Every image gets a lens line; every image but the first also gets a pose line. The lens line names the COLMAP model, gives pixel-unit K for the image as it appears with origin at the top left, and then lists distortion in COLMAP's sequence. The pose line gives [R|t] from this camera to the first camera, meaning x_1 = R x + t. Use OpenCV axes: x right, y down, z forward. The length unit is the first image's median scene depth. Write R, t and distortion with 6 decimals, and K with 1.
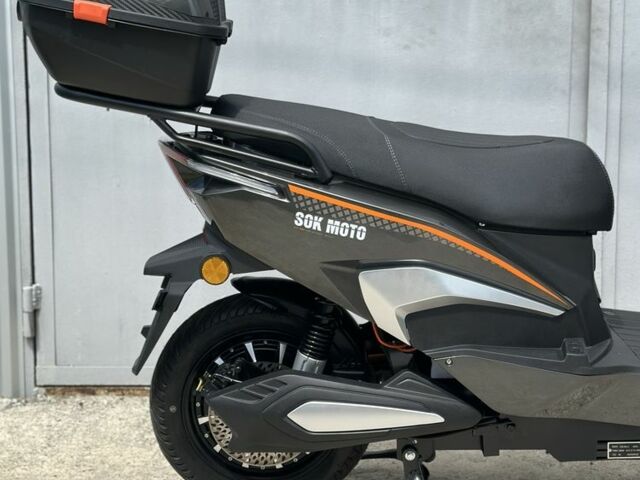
lens RADIAL K [[1187.5, 0, 317.8], [0, 1187.5, 239.9], [0, 0, 1]] dist [0.133130, 0.000000]
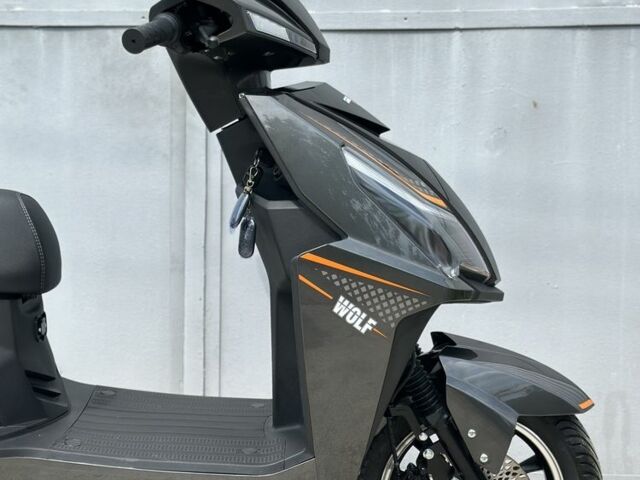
lens RADIAL K [[1218.2, 0, 319.4], [0, 1218.2, 245.4], [0, 0, 1]] dist [0.140901, 0.000000]
pose [[0.999857, 0.013970, -0.009483, 0.336396], [-0.014688, 0.996658, -0.080357, 0.019036], [0.008329, 0.080485, 0.996721, 0.067476]]
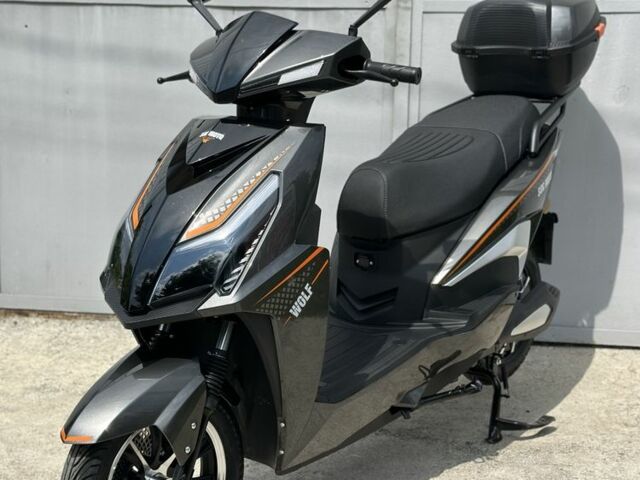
lens RADIAL K [[1187.5, 0, 320.8], [0, 1187.5, 229.8], [0, 0, 1]] dist [0.133130, 0.000000]
pose [[0.993668, 0.041218, -0.104525, 0.285764], [-0.037059, 0.998454, 0.041419, -0.035454], [0.106071, -0.037284, 0.993659, -0.297544]]
